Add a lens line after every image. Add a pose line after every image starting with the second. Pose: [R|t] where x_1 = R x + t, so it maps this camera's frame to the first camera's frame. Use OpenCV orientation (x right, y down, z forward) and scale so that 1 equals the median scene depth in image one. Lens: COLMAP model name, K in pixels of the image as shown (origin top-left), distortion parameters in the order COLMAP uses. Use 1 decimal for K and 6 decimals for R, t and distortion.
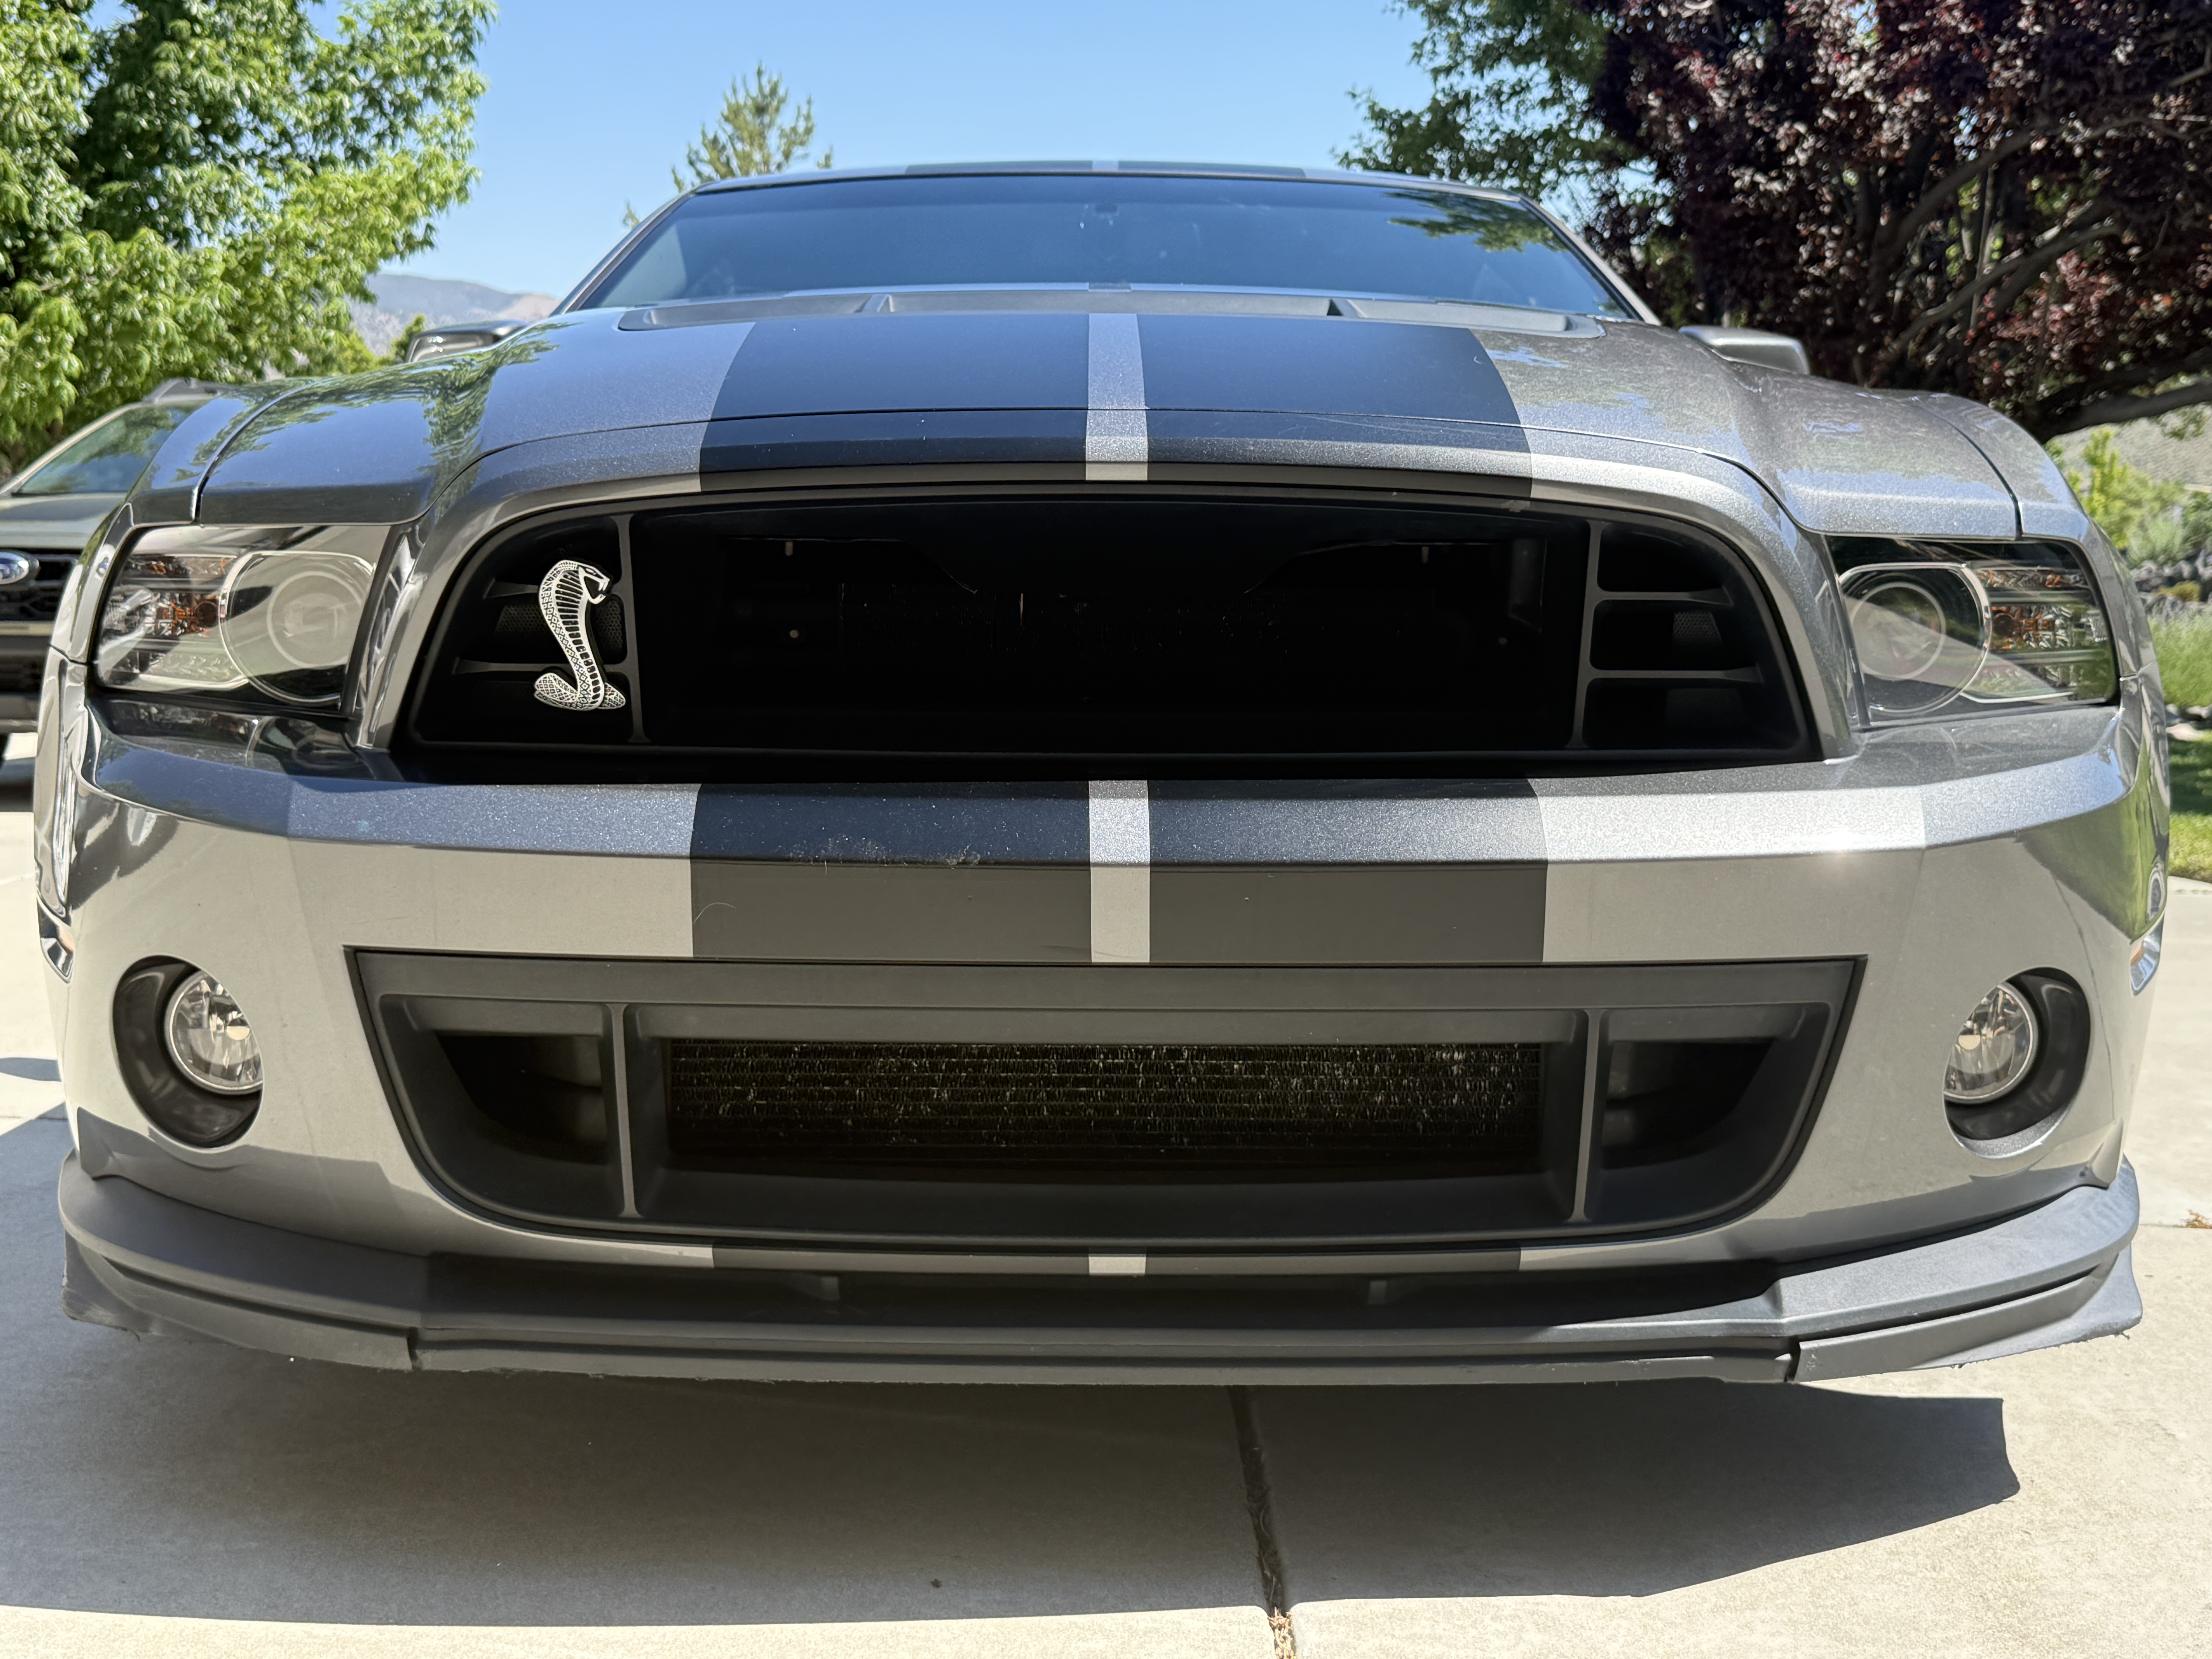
lens RADIAL K [[2571.9, 0, 1106.5], [0, 2571.9, 830.7], [0, 0, 1]] dist [0.014381, 0.000000]
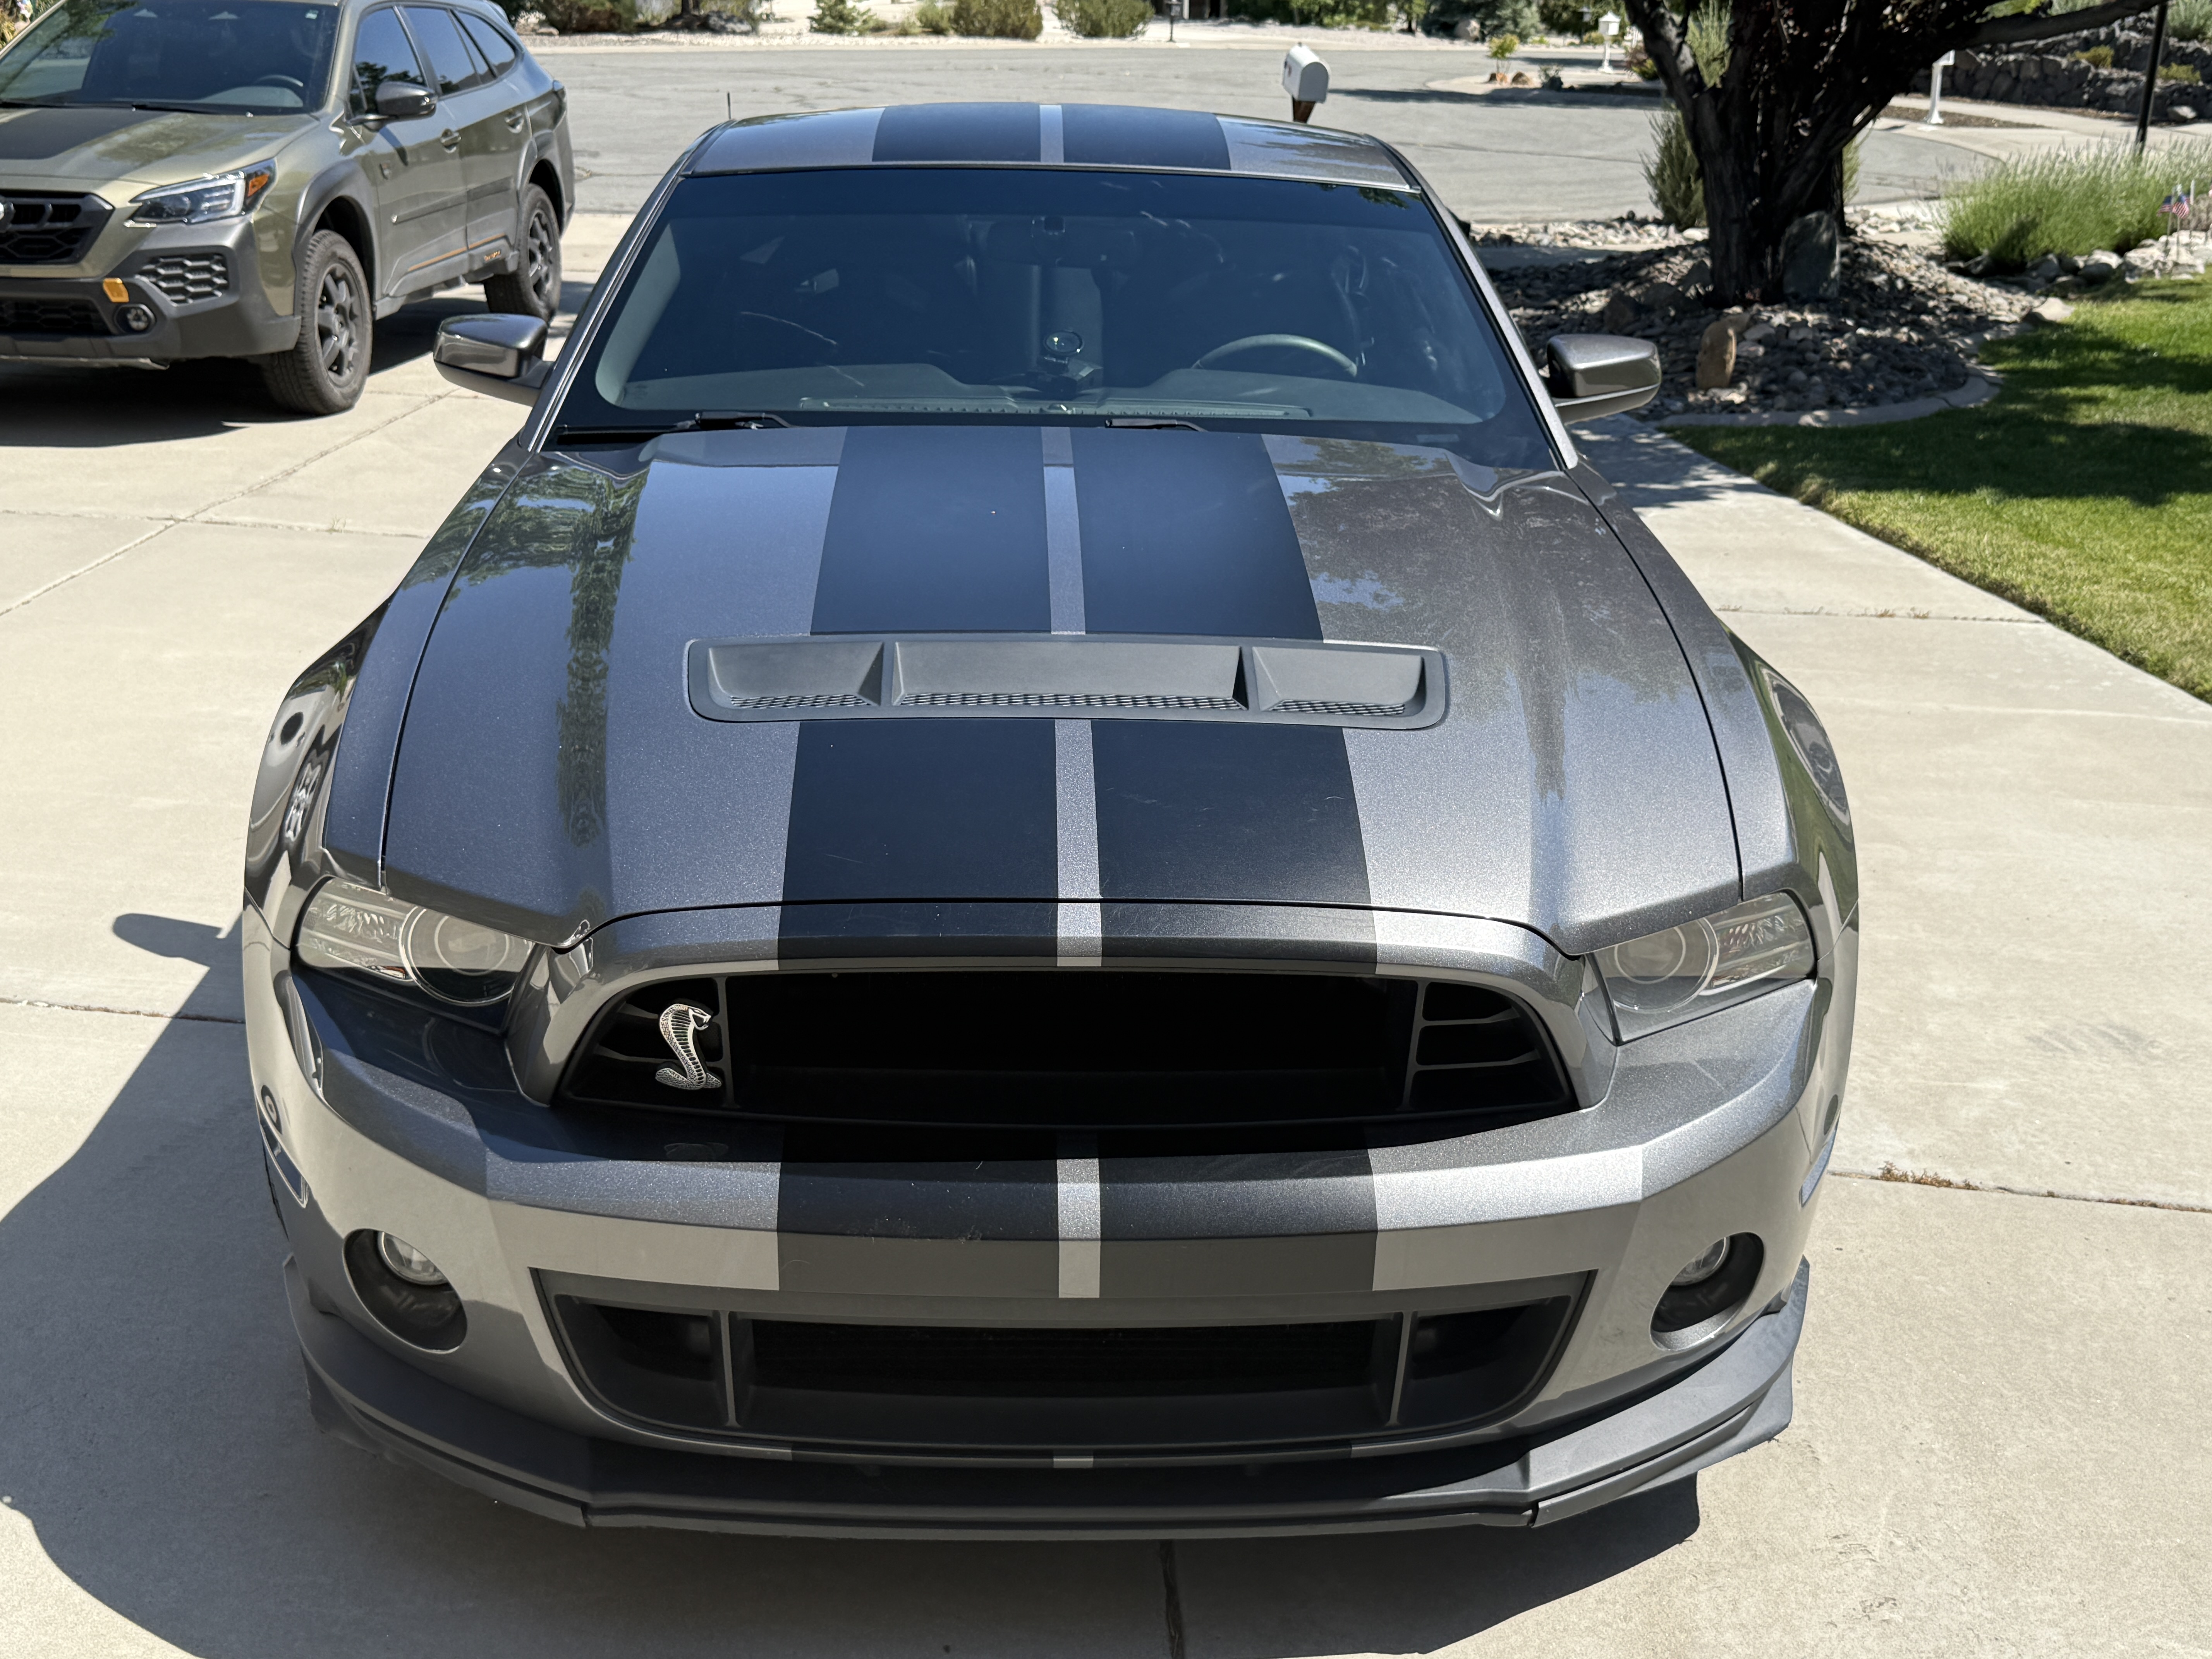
lens RADIAL K [[2503.1, 0, 1105.2], [0, 2503.1, 828.0], [0, 0, 1]] dist [0.020610, 0.000000]
pose [[0.999450, 0.005044, 0.032775, -0.025819], [-0.012731, 0.970982, 0.238814, -0.512231], [-0.030620, -0.239100, 0.970512, -0.283875]]
